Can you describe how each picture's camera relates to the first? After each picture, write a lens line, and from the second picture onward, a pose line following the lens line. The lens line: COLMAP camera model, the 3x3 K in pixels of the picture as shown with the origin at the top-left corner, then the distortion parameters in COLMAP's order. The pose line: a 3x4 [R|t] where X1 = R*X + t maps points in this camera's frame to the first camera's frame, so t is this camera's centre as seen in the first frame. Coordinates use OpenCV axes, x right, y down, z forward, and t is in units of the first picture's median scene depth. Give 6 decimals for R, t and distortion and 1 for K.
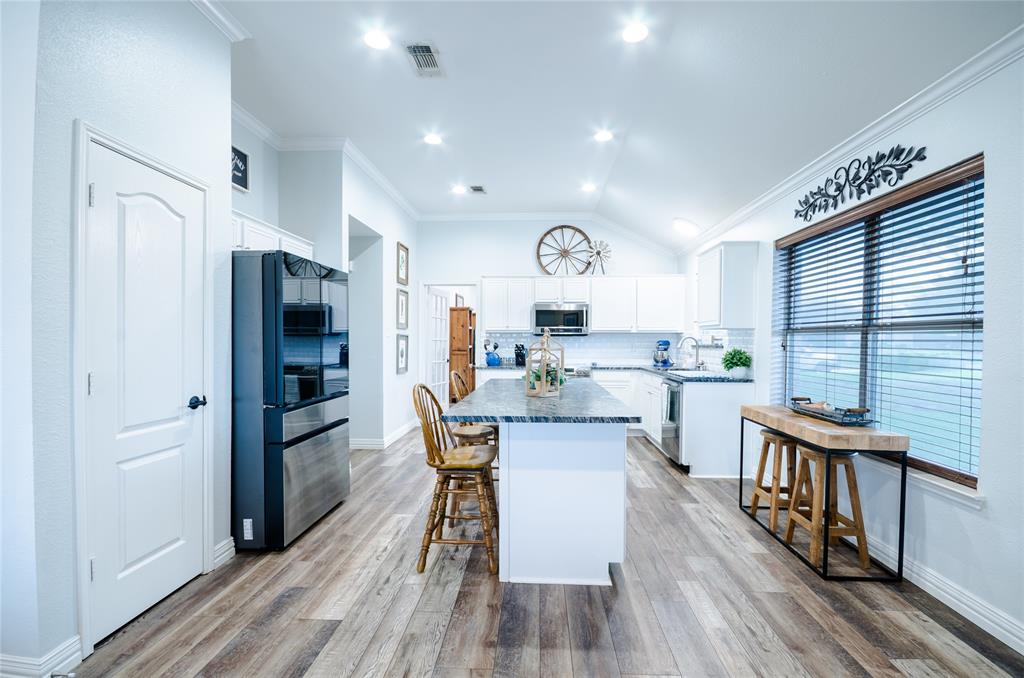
lens RADIAL K [[460.2, 0, 514.7], [0, 460.2, 341.0], [0, 0, 1]] dist [-0.004860, -0.000627]
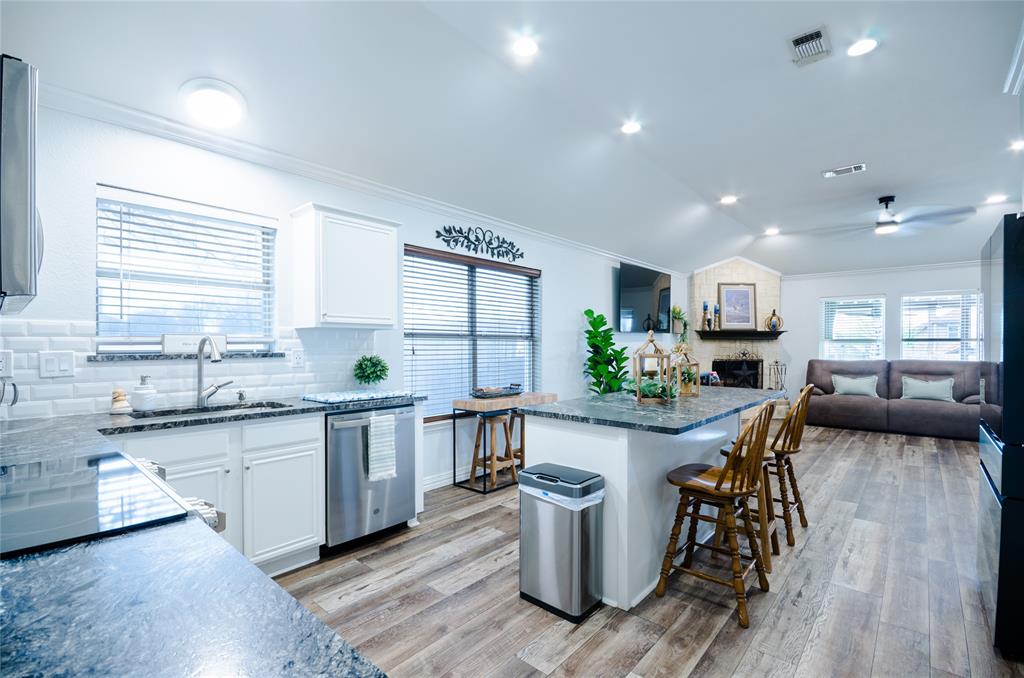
lens RADIAL K [[460.2, 0, 517.6], [0, 460.2, 346.2], [0, 0, 1]] dist [-0.004860, -0.000627]
pose [[-0.788828, -0.006268, 0.614583, -0.303595], [-0.001684, 0.999966, 0.008037, -0.008494], [-0.614612, 0.005304, -0.788812, 2.126995]]
